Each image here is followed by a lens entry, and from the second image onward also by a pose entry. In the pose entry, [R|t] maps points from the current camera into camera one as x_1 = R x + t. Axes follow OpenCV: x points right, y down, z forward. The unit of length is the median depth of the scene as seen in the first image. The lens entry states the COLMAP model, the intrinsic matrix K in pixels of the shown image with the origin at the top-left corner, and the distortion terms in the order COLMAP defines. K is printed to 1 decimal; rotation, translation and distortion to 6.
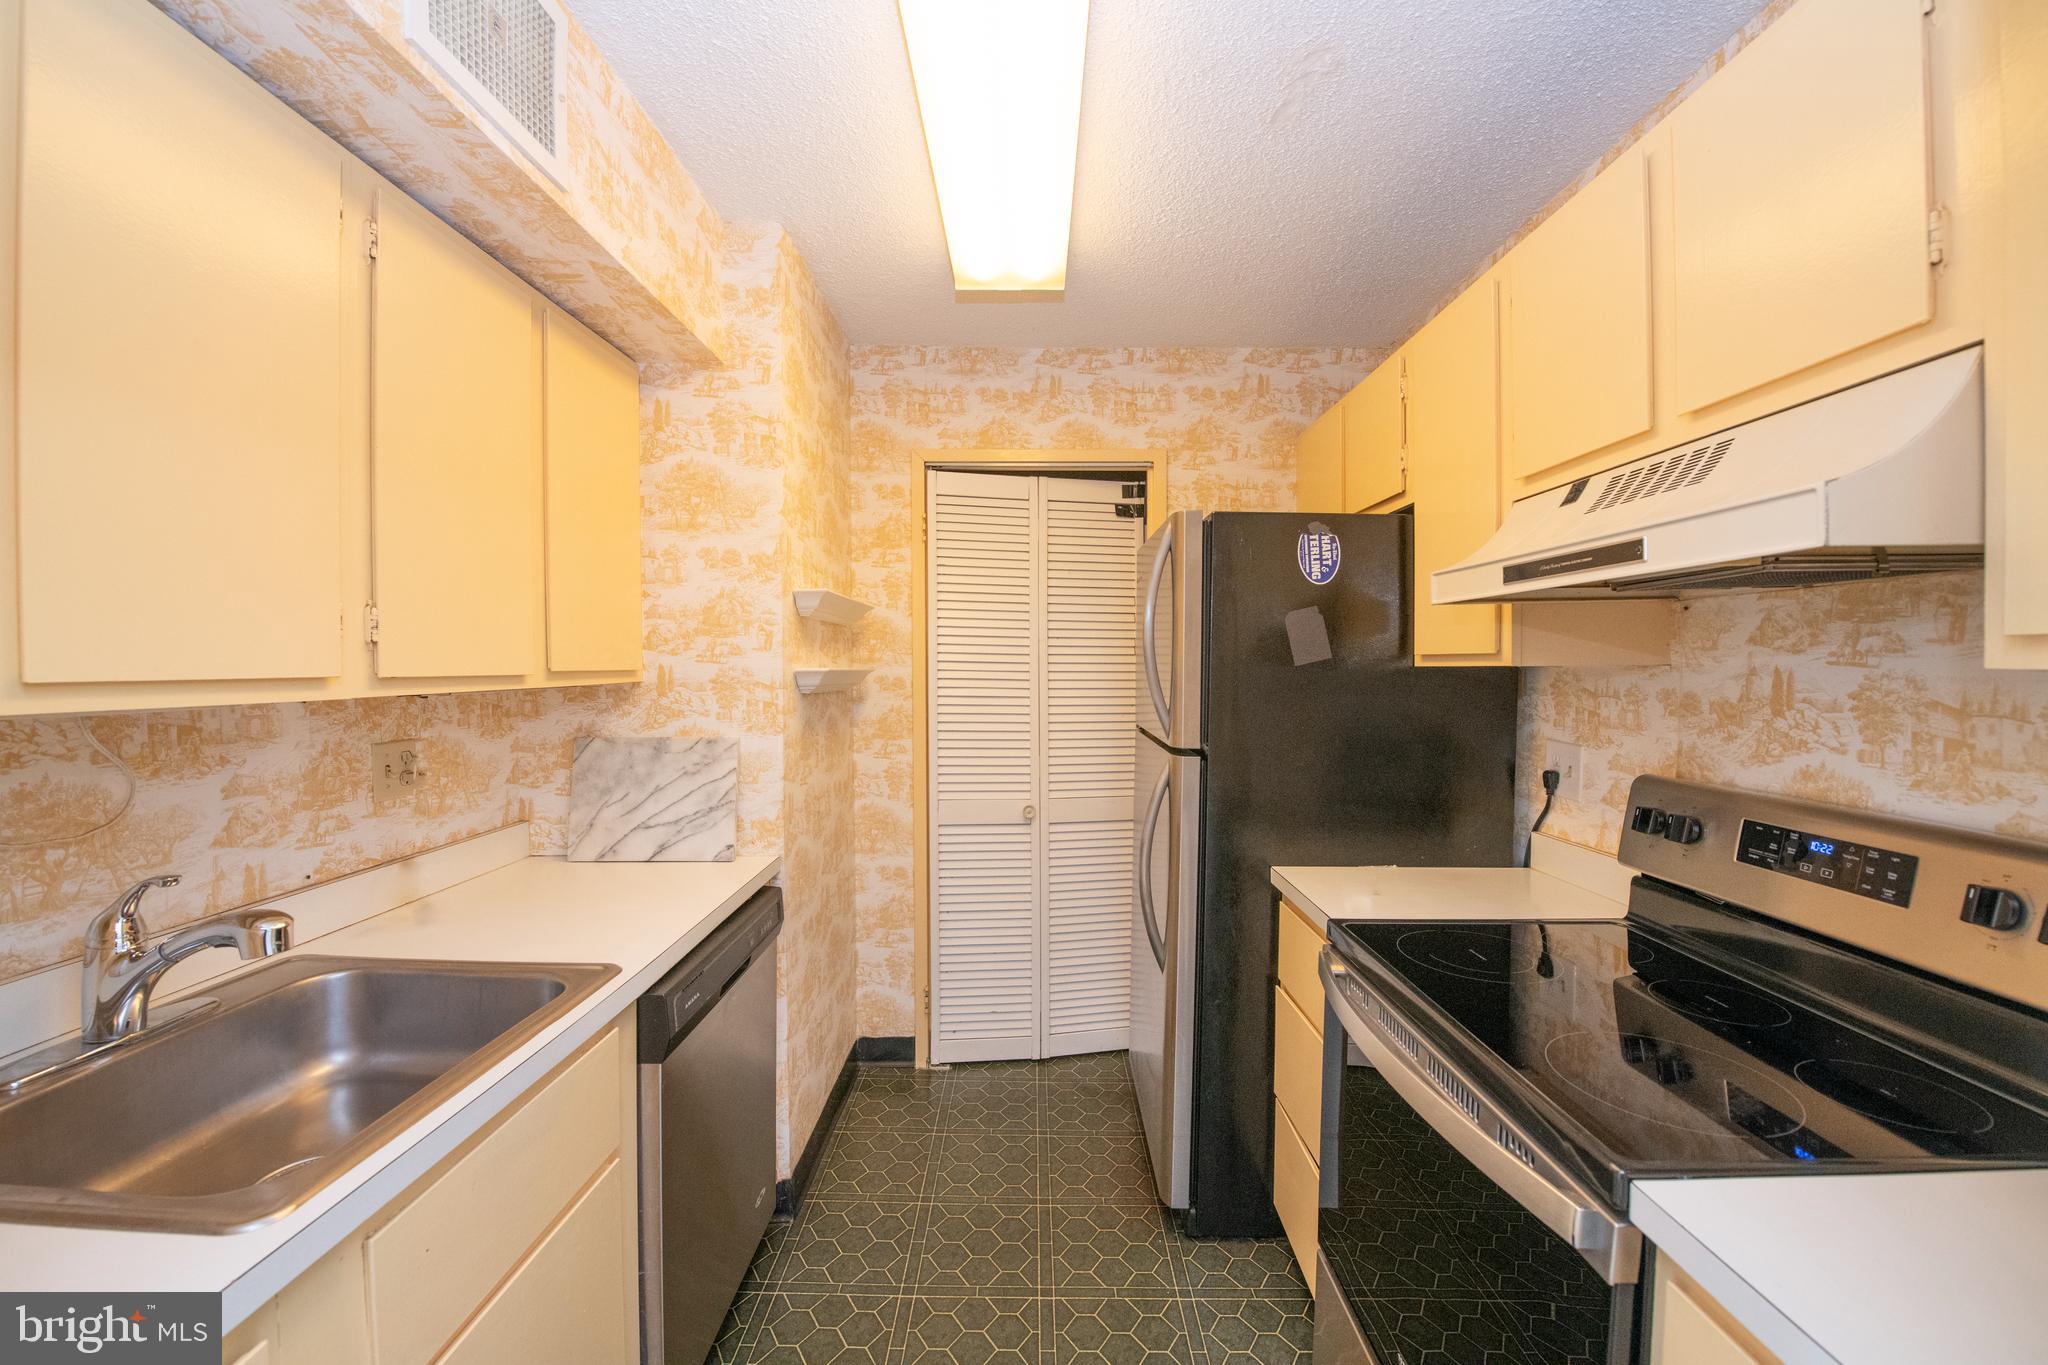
lens RADIAL K [[812.3, 0, 1024.0], [0, 812.3, 682.5], [0, 0, 1]] dist [-0.021520, -0.000165]
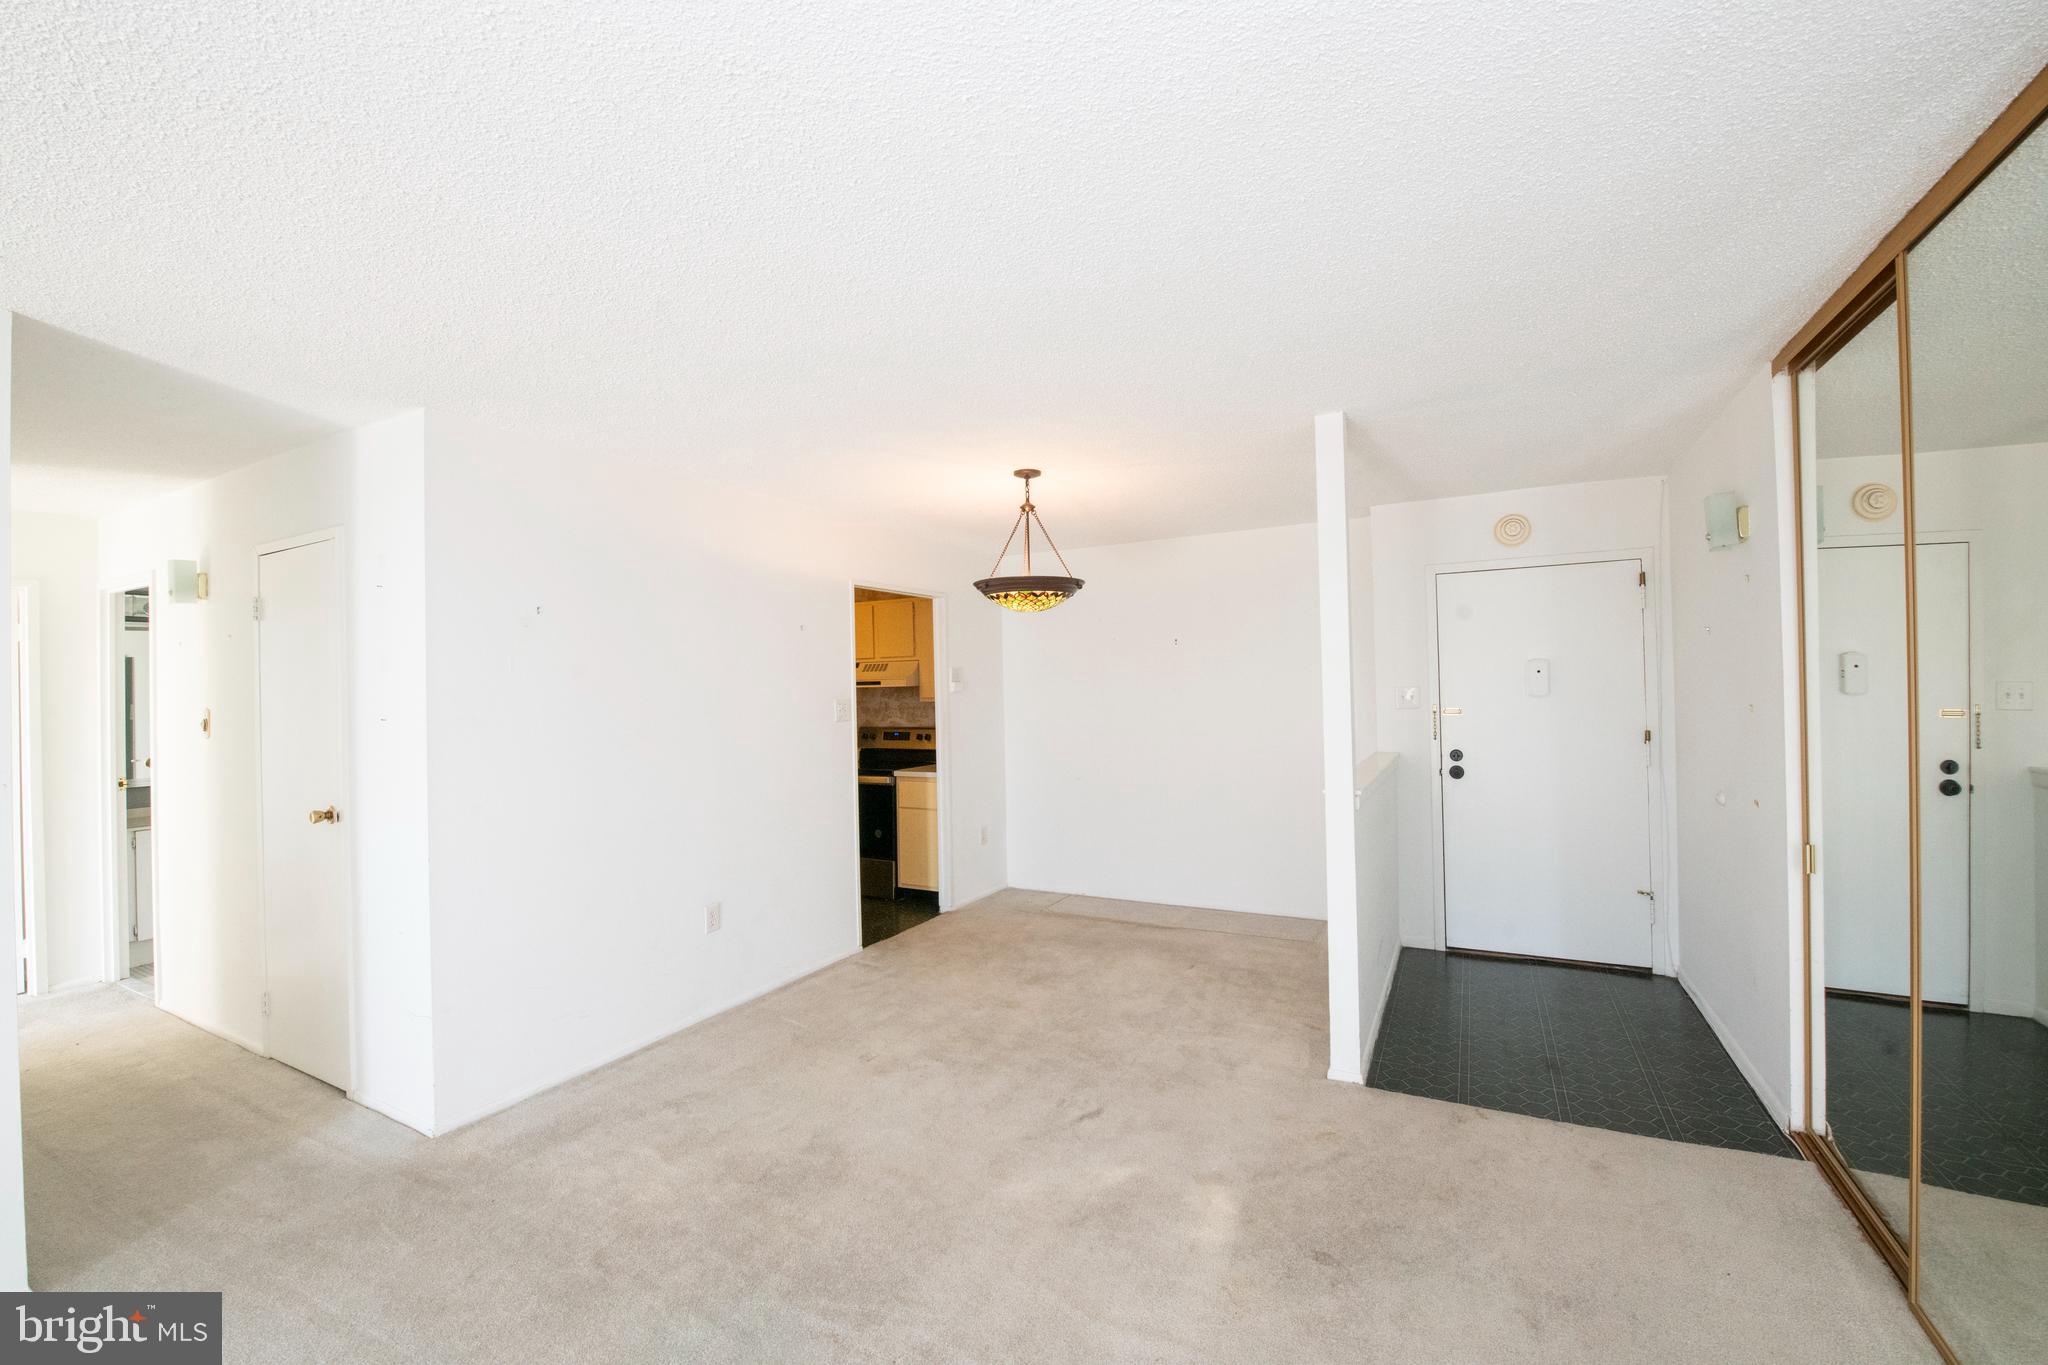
lens RADIAL K [[837.0, 0, 1024.0], [0, 837.0, 682.5], [0, 0, 1]] dist [-0.001844, -0.006753]
pose [[0.464405, -0.002772, 0.885619, -2.782067], [0.036770, 0.999193, -0.016154, -0.019013], [-0.884859, 0.040066, 0.464132, -1.862902]]
